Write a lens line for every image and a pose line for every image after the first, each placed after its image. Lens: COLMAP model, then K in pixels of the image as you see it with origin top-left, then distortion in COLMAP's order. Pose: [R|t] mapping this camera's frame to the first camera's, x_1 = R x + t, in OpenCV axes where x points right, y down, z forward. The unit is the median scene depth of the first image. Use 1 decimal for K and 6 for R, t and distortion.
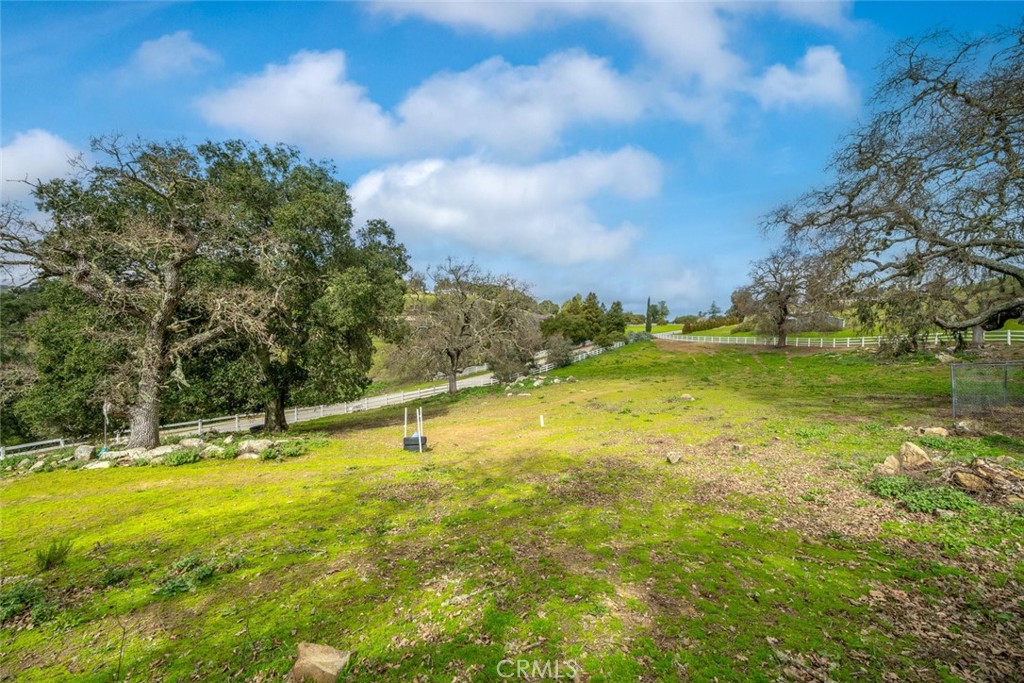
lens RADIAL K [[355.3, 0, 504.5], [0, 355.3, 341.8], [0, 0, 1]] dist [0.000775, 0.000070]
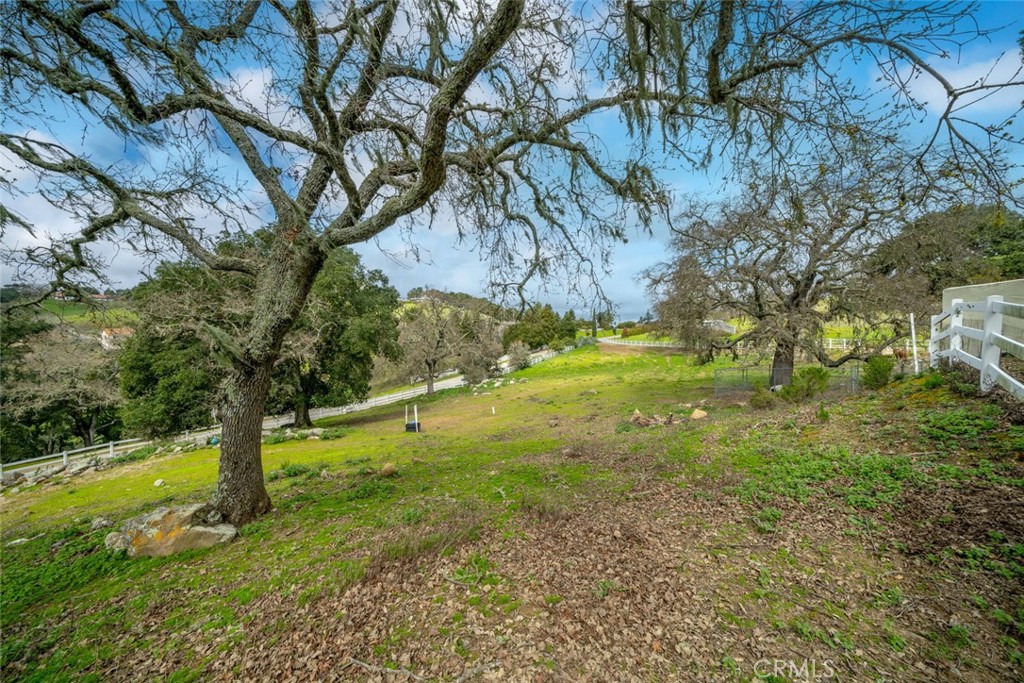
lens RADIAL K [[348.6, 0, 518.1], [0, 348.6, 335.1], [0, 0, 1]] dist [-0.000935, -0.000007]
pose [[0.992598, -0.015555, 0.120445, 0.015143], [0.017298, 0.999760, -0.013436, -0.041558], [-0.120207, 0.015420, 0.992629, -0.255976]]
